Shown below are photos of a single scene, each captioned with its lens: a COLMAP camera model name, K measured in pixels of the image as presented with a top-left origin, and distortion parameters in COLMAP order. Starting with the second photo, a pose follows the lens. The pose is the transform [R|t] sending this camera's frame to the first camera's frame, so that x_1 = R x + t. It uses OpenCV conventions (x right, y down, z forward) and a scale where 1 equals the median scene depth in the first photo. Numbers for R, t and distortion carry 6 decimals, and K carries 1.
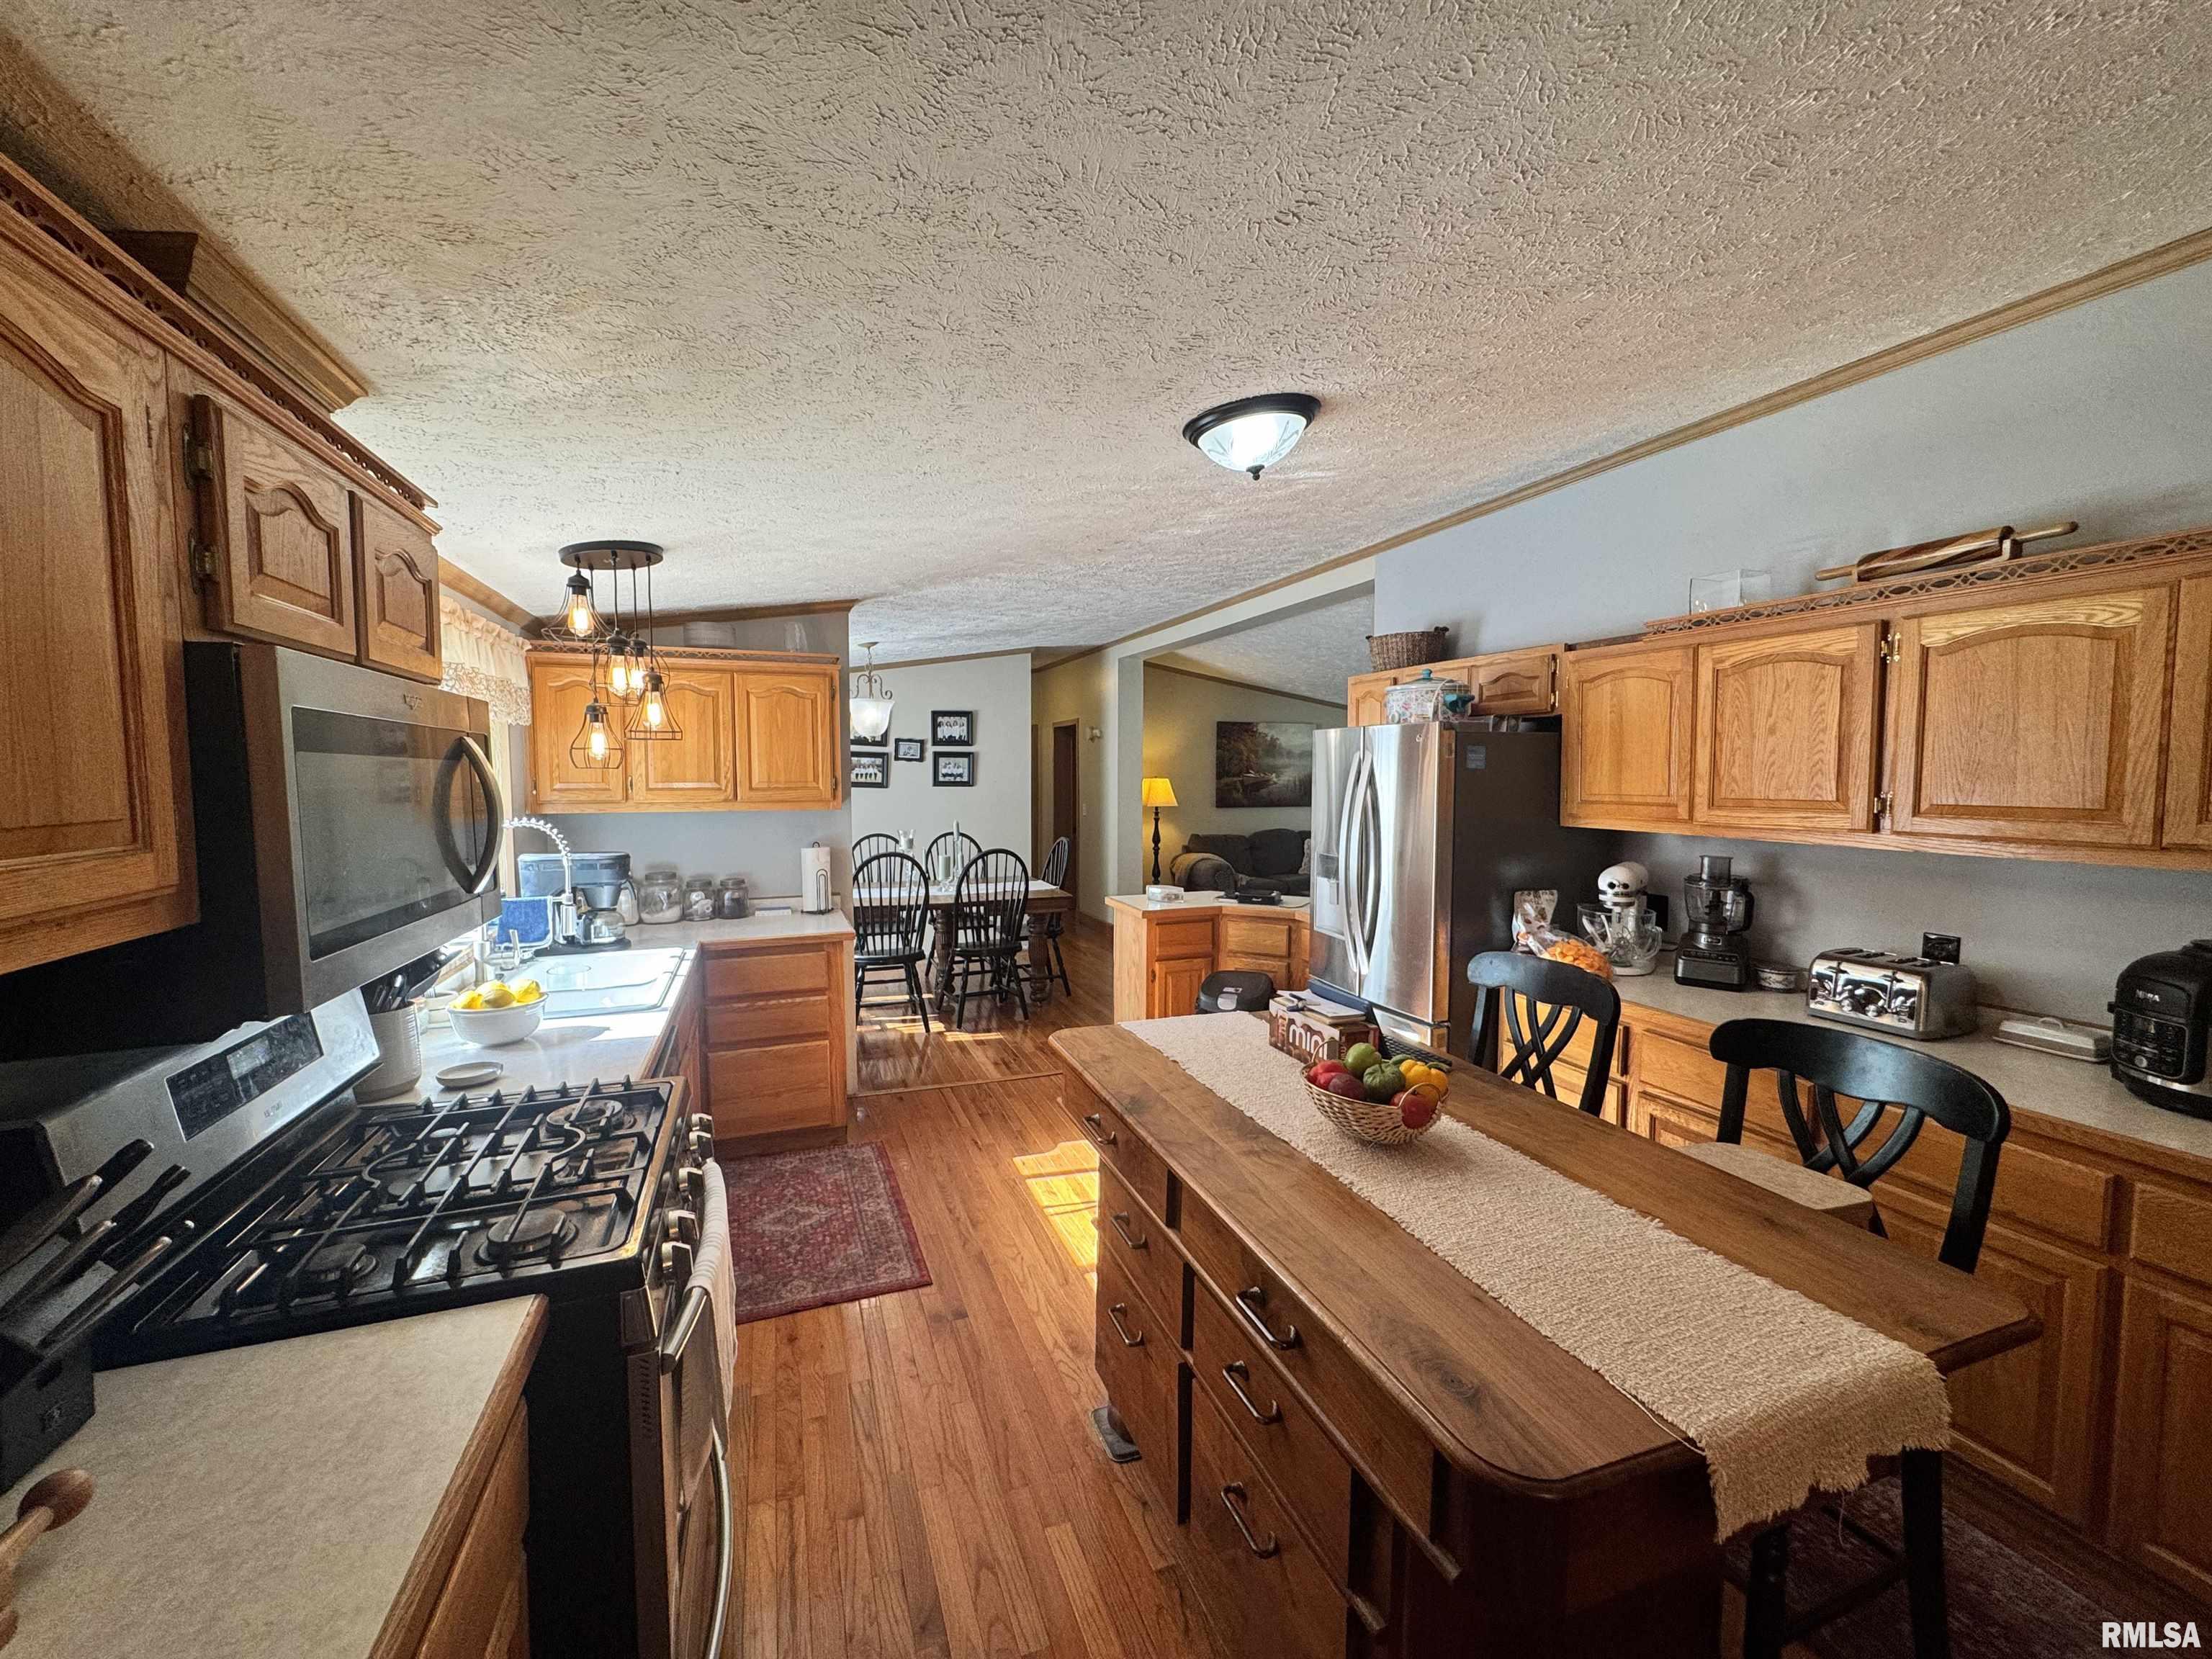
lens RADIAL K [[884.6, 0, 1106.0], [0, 884.6, 829.5], [0, 0, 1]] dist [-0.001281, -0.000394]
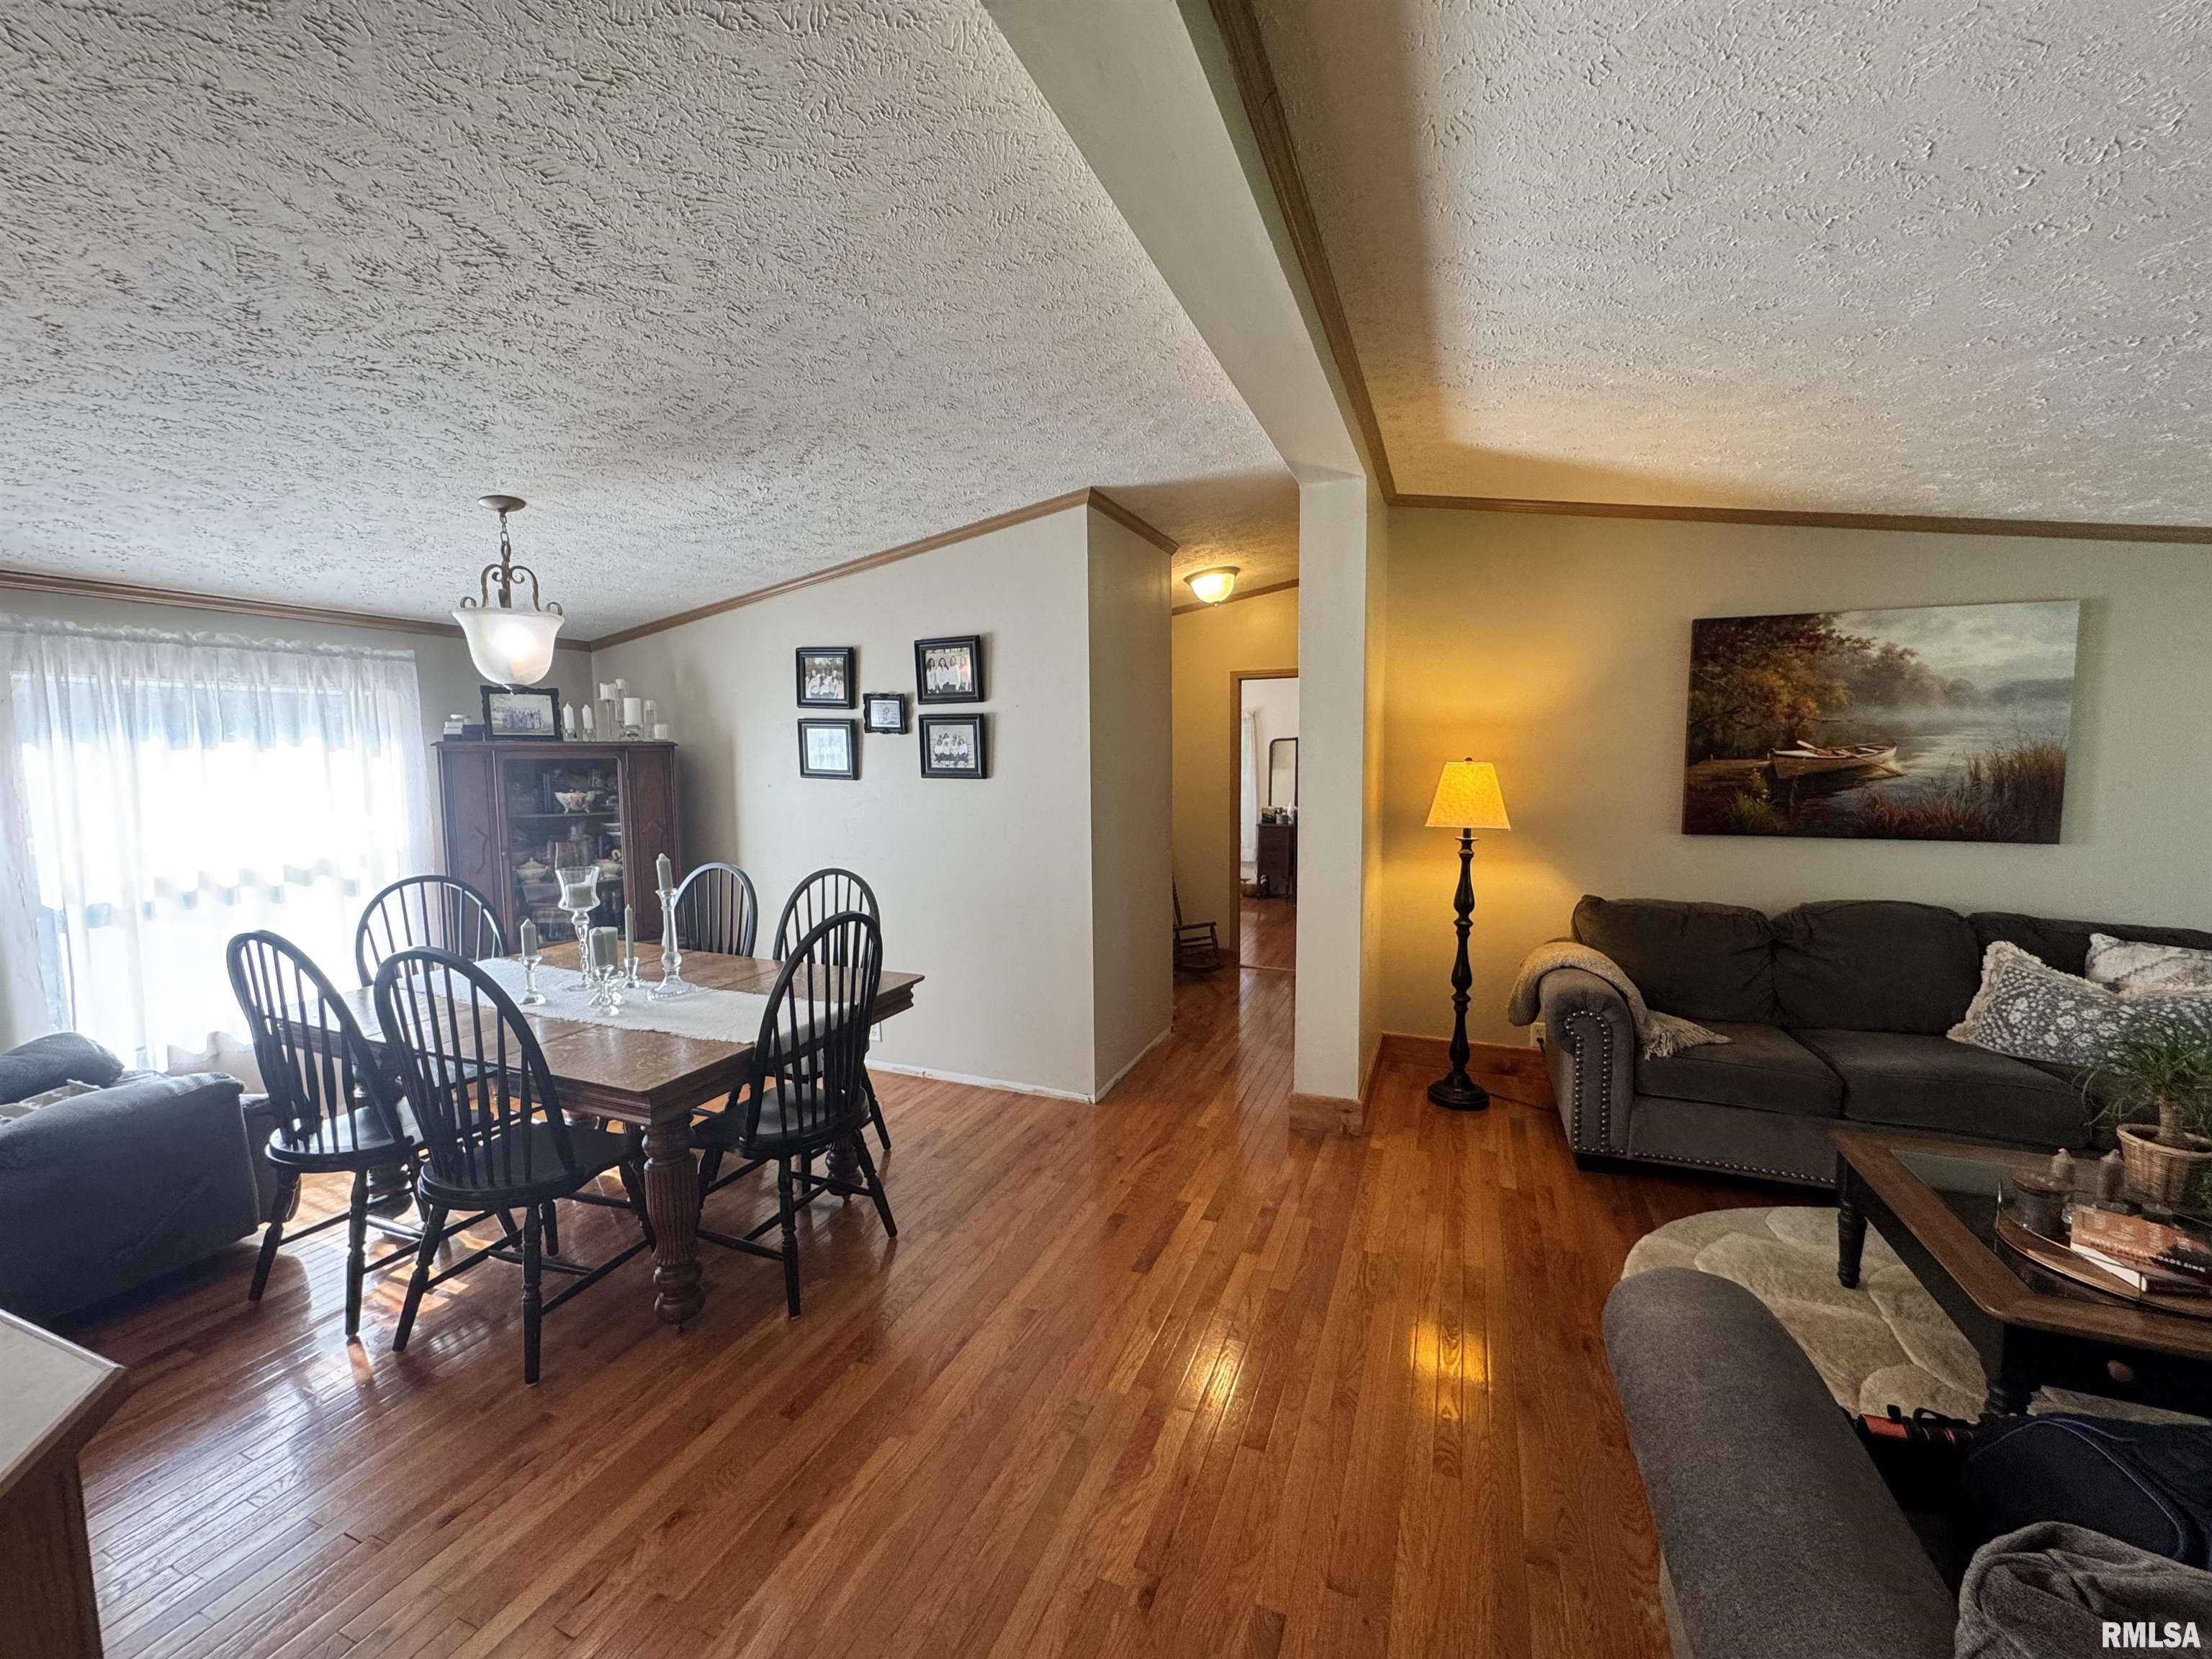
lens RADIAL K [[884.6, 0, 1106.0], [0, 884.6, 829.5], [0, 0, 1]] dist [-0.001281, -0.000394]
pose [[0.730831, 0.053959, -0.680422, 0.270046], [-0.036531, 0.998534, 0.039949, -0.043124], [0.681580, -0.004339, 0.731730, 0.676253]]
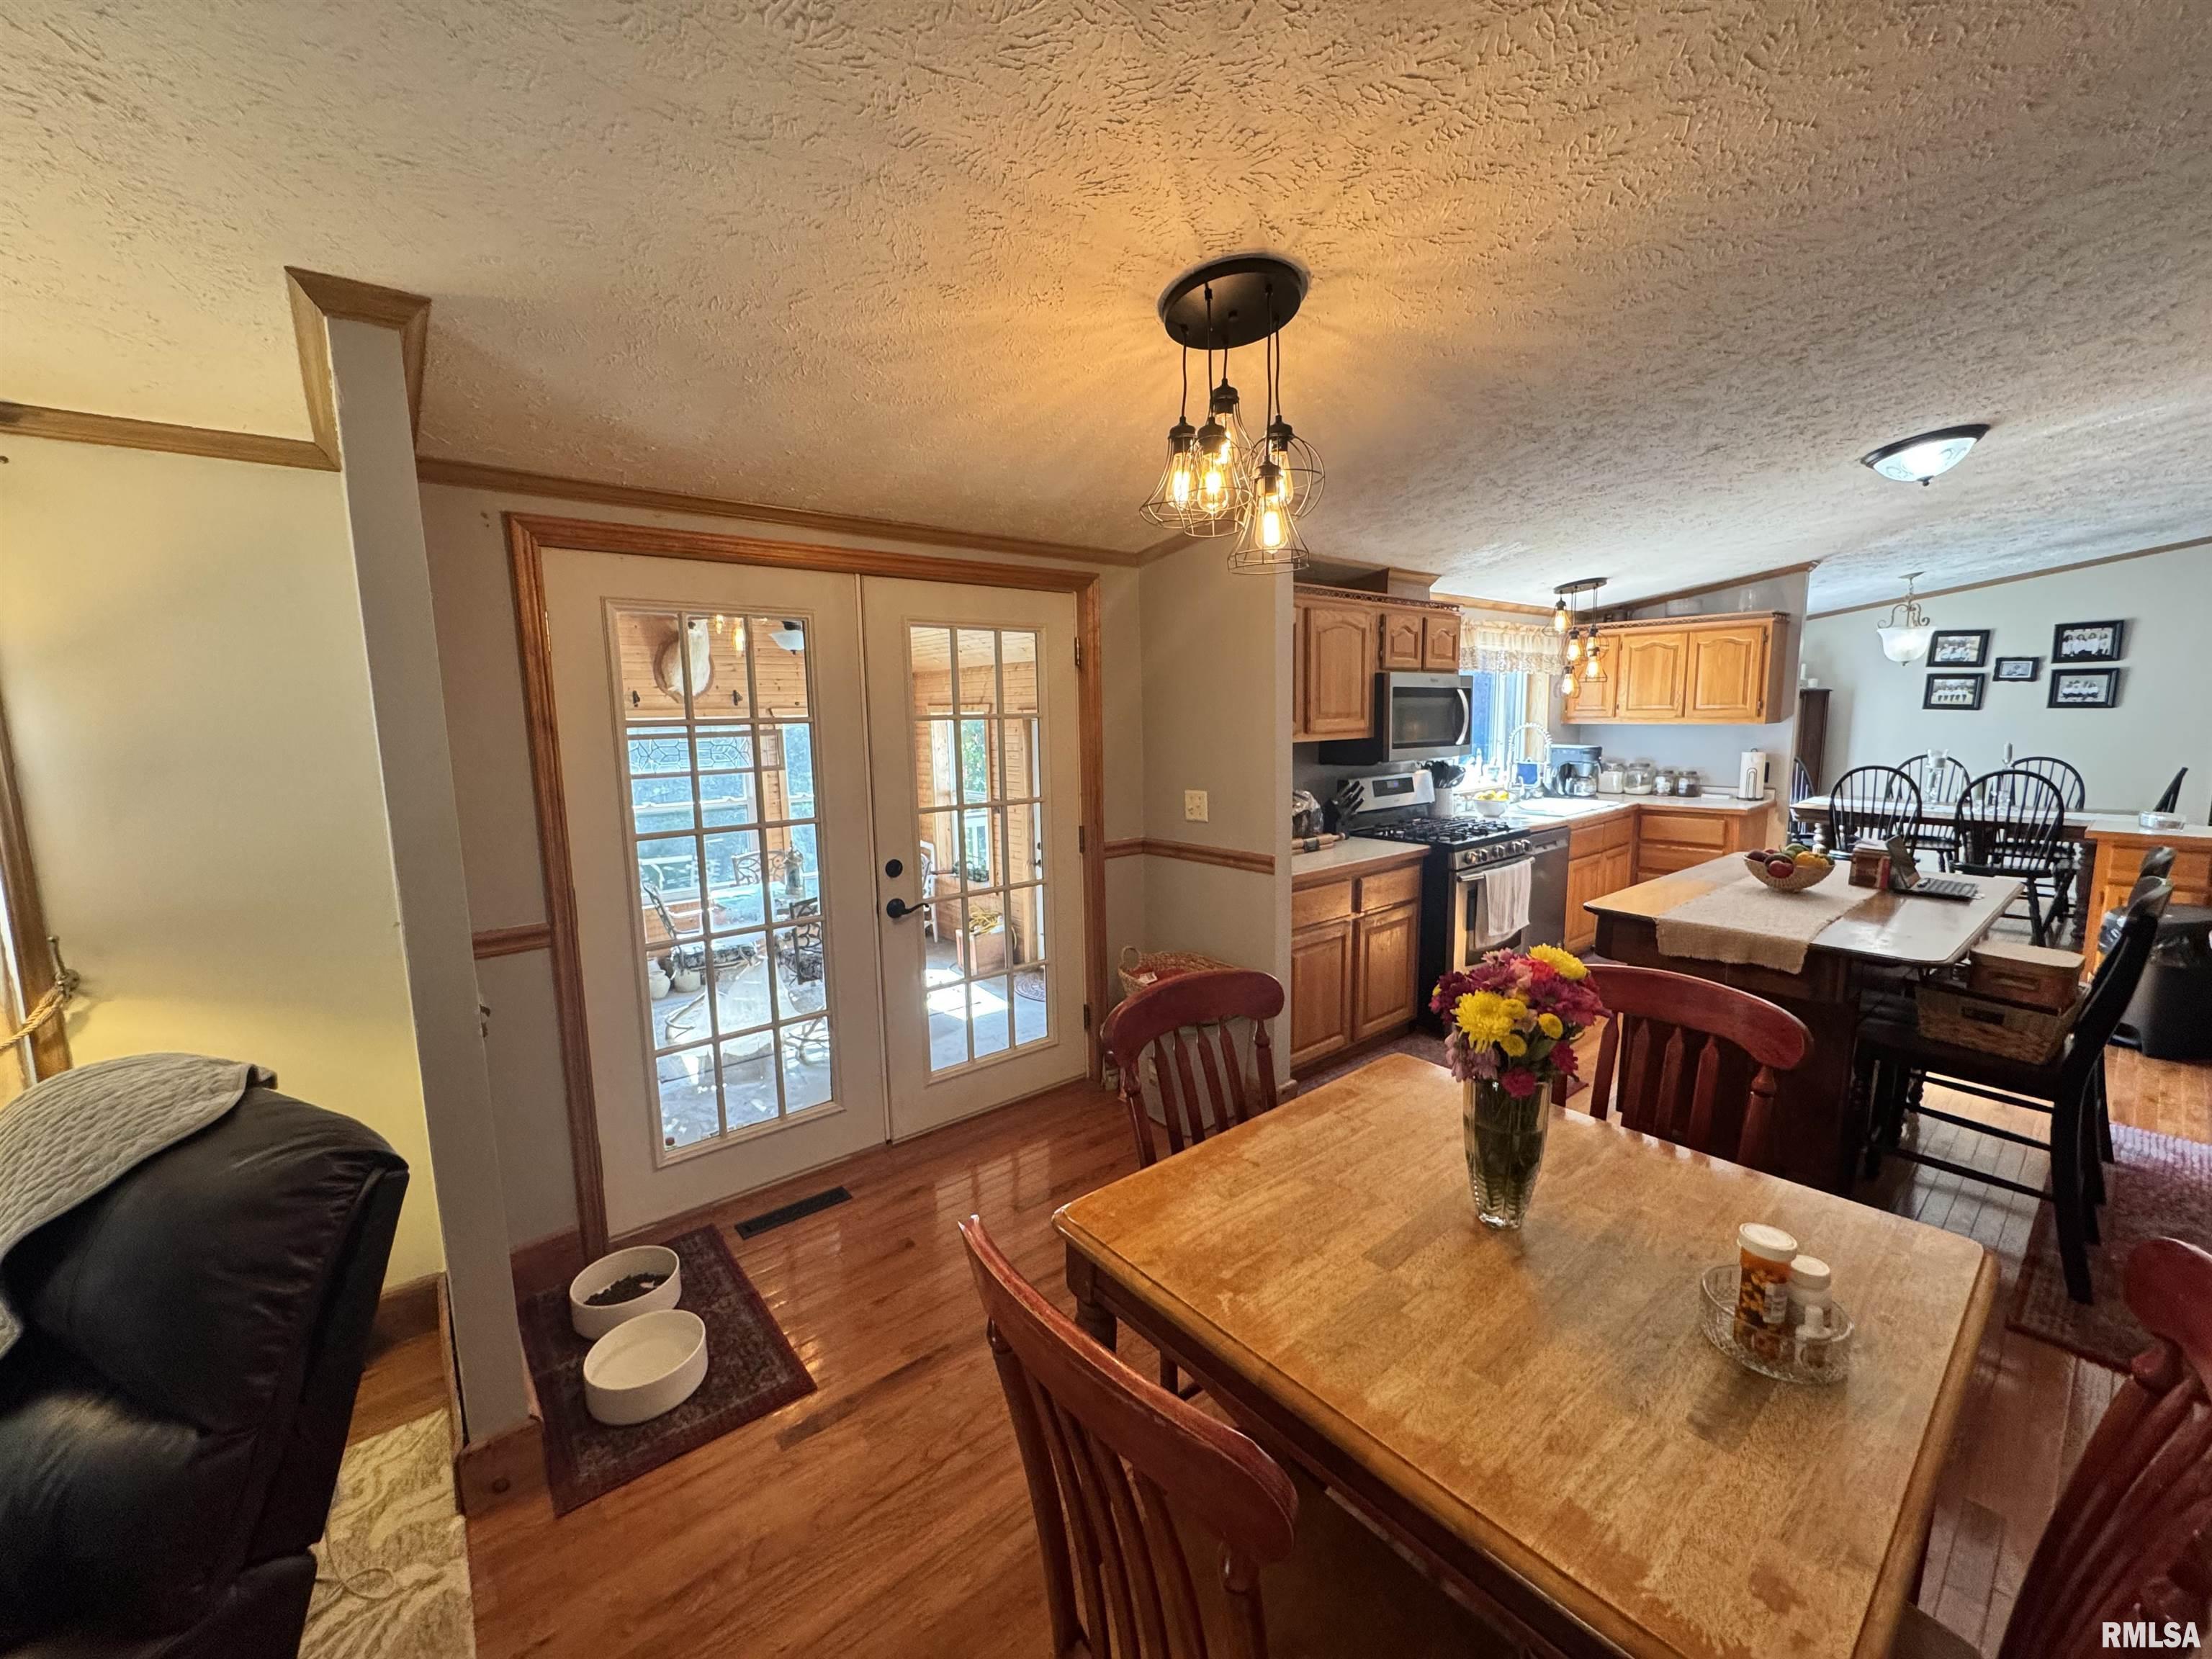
lens RADIAL K [[884.6, 0, 1106.0], [0, 884.6, 829.5], [0, 0, 1]] dist [-0.001281, -0.000394]
pose [[0.329142, 0.124226, -0.936074, 0.358357], [-0.045209, 0.992245, 0.115784, 0.014449], [0.943198, 0.004210, 0.332205, -0.225940]]
